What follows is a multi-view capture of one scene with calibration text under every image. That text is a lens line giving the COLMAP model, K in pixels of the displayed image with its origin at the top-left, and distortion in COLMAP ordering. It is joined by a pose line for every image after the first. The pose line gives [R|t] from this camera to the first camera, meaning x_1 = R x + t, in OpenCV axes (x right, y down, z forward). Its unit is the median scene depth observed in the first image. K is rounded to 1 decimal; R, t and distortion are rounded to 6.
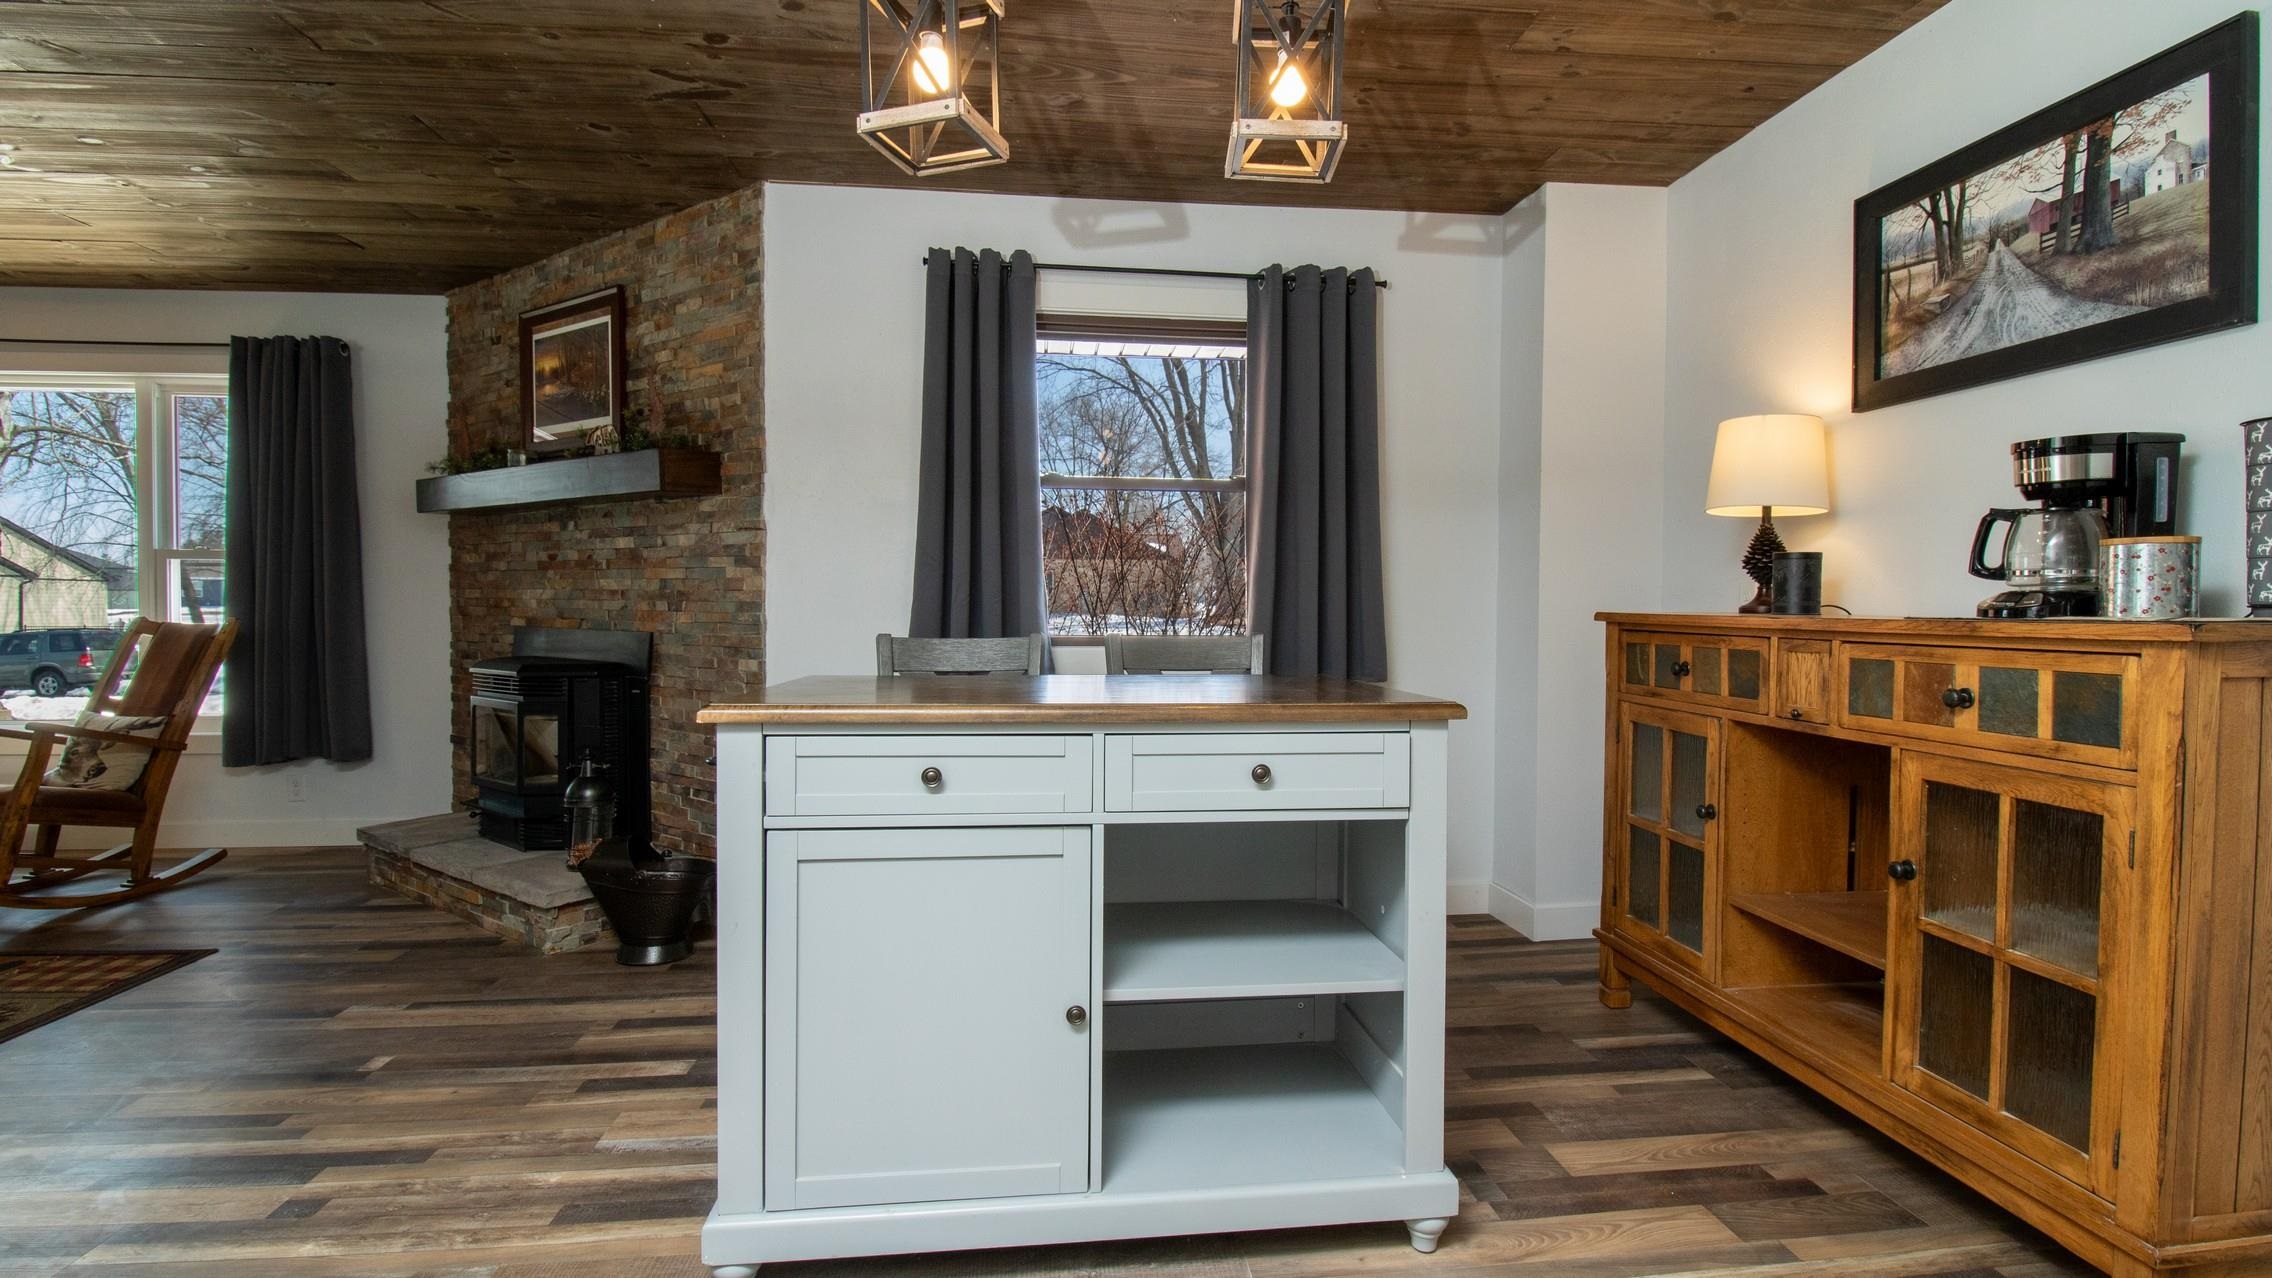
lens RADIAL K [[1060.9, 0, 1154.2], [0, 1060.9, 636.6], [0, 0, 1]] dist [0.005910, -0.015726]
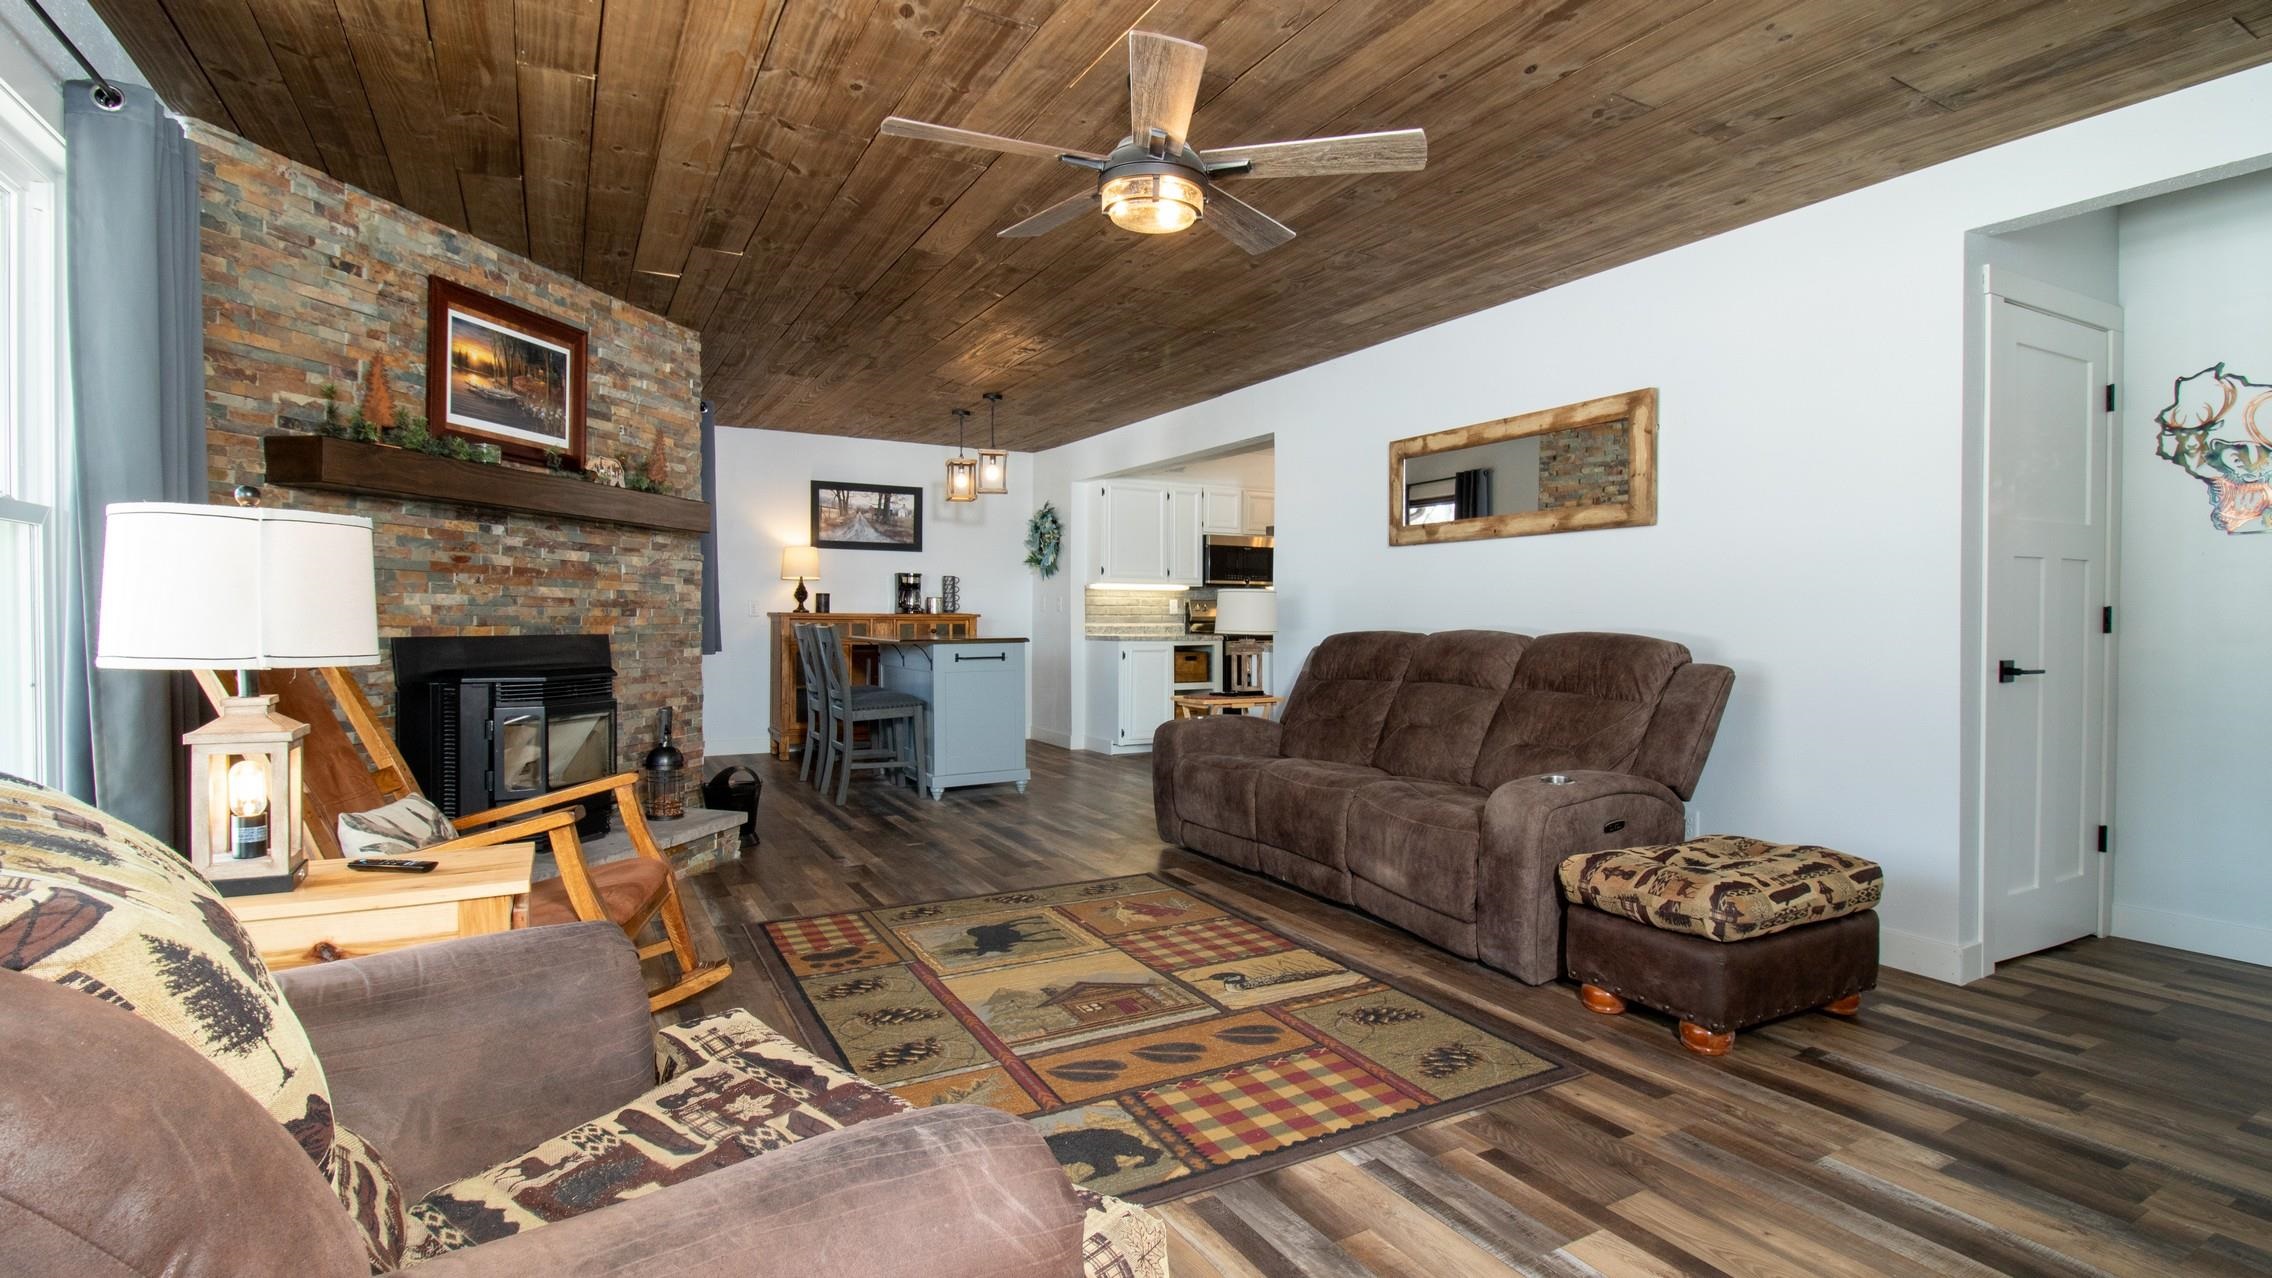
lens RADIAL K [[1060.9, 0, 1154.2], [0, 1060.9, 636.6], [0, 0, 1]] dist [0.005910, -0.015726]
pose [[-0.386431, -0.028237, 0.921886, -1.759665], [0.017911, 0.999113, 0.038110, -0.034877], [-0.922144, 0.031239, -0.385583, 0.863031]]
